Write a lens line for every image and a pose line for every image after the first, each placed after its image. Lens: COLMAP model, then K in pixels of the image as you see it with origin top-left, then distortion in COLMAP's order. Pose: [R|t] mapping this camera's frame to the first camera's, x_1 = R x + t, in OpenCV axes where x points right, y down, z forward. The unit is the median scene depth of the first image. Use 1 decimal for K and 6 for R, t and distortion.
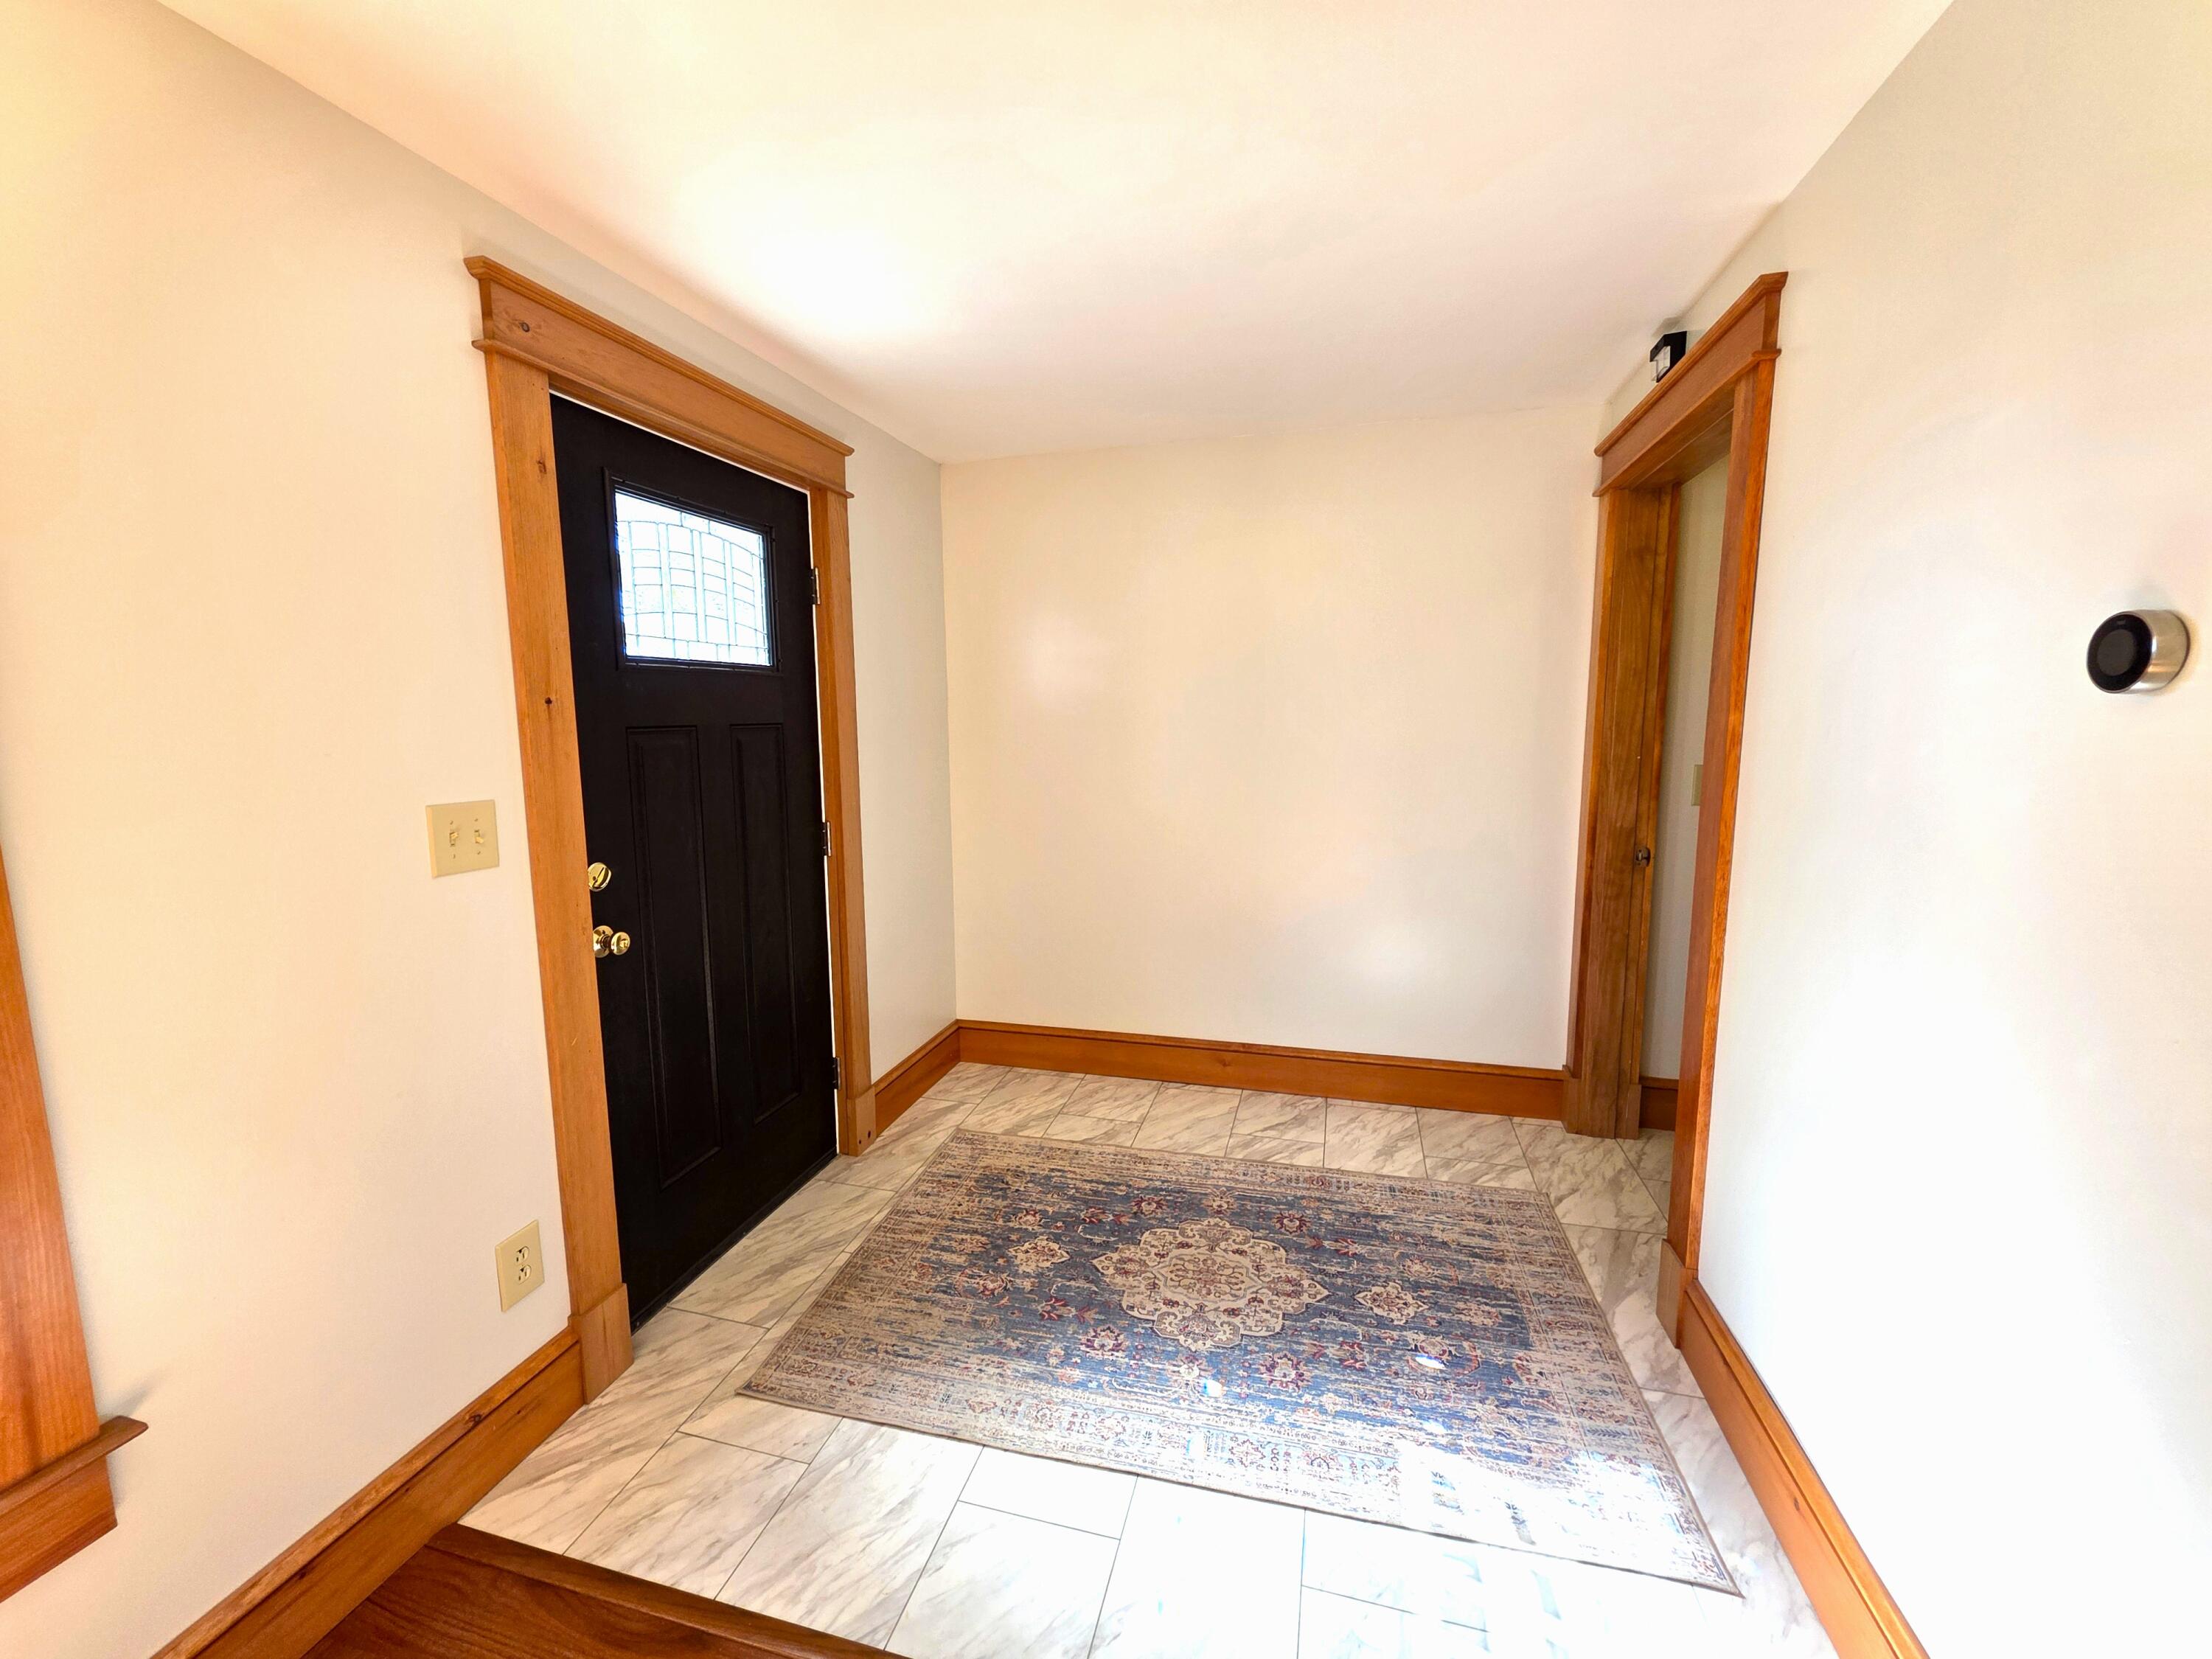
lens RADIAL K [[876.9, 0, 1103.3], [0, 876.9, 822.6], [0, 0, 1]] dist [0.005419, -0.000108]
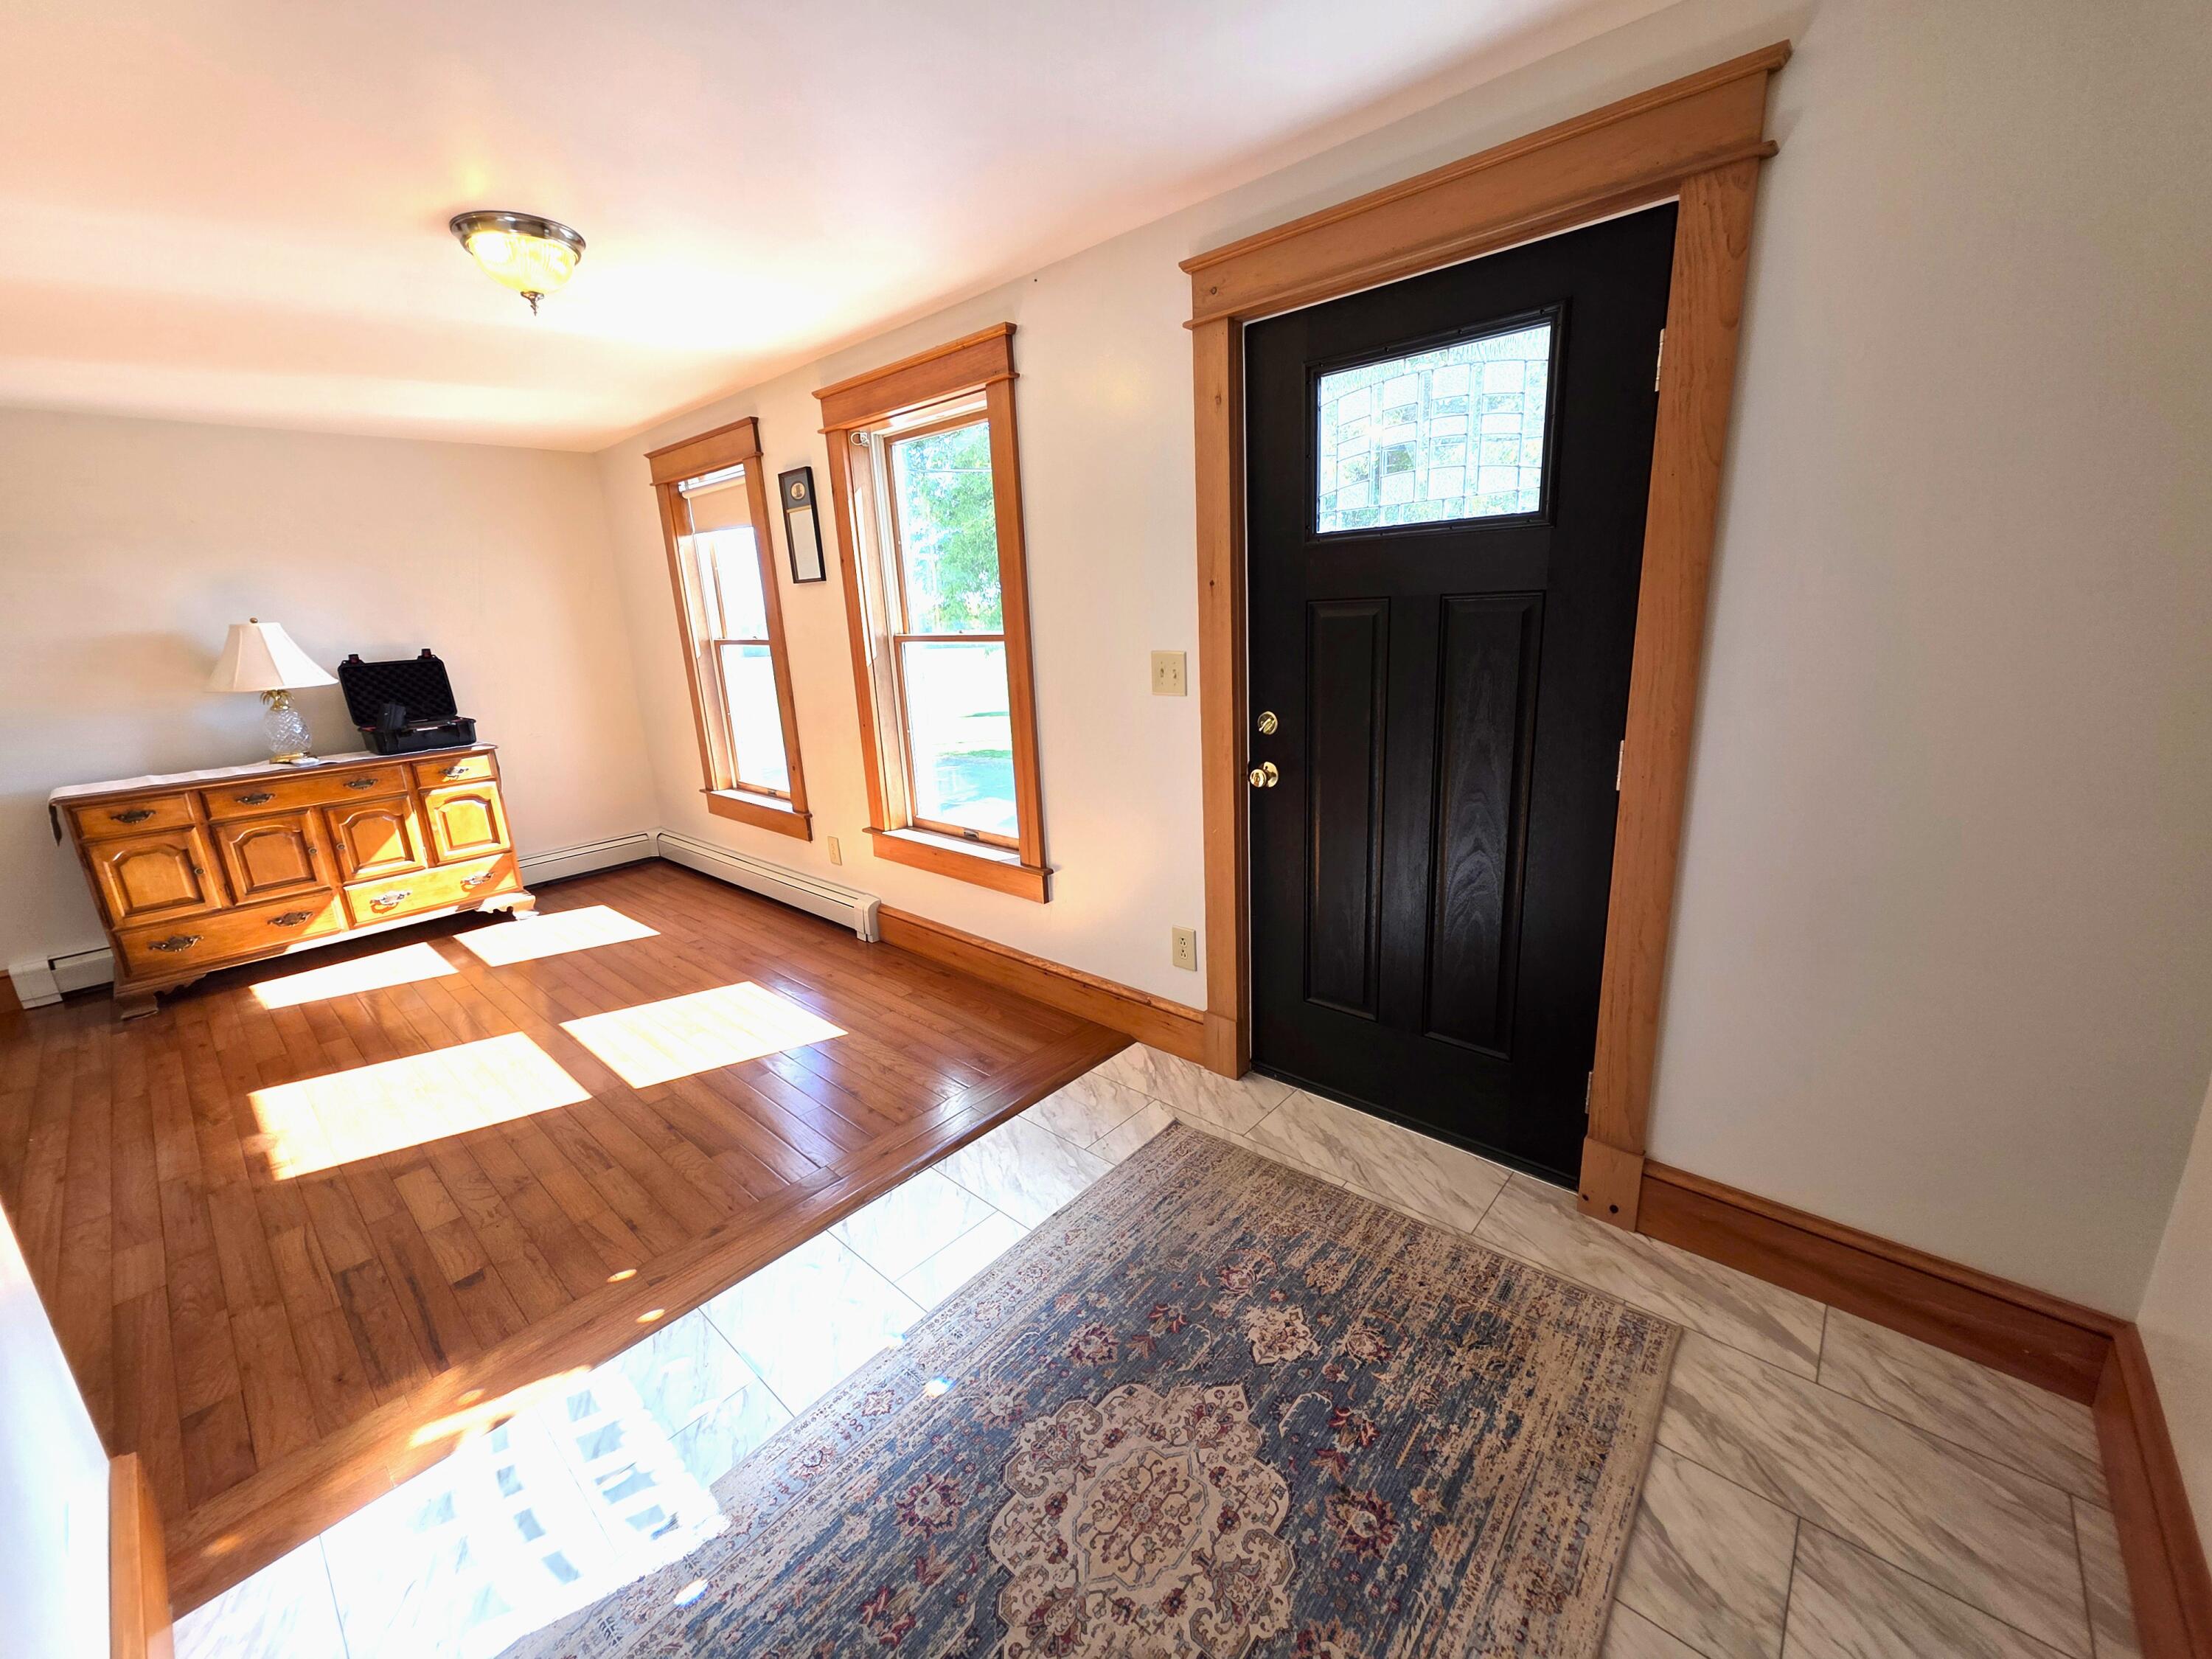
lens RADIAL K [[876.9, 0, 1103.3], [0, 876.9, 822.6], [0, 0, 1]] dist [0.005419, -0.000108]
pose [[-0.446782, 0.247374, -0.859763, 0.597282], [-0.063326, 0.949857, 0.306204, -0.159233], [0.892399, 0.191252, -0.408714, 1.233427]]
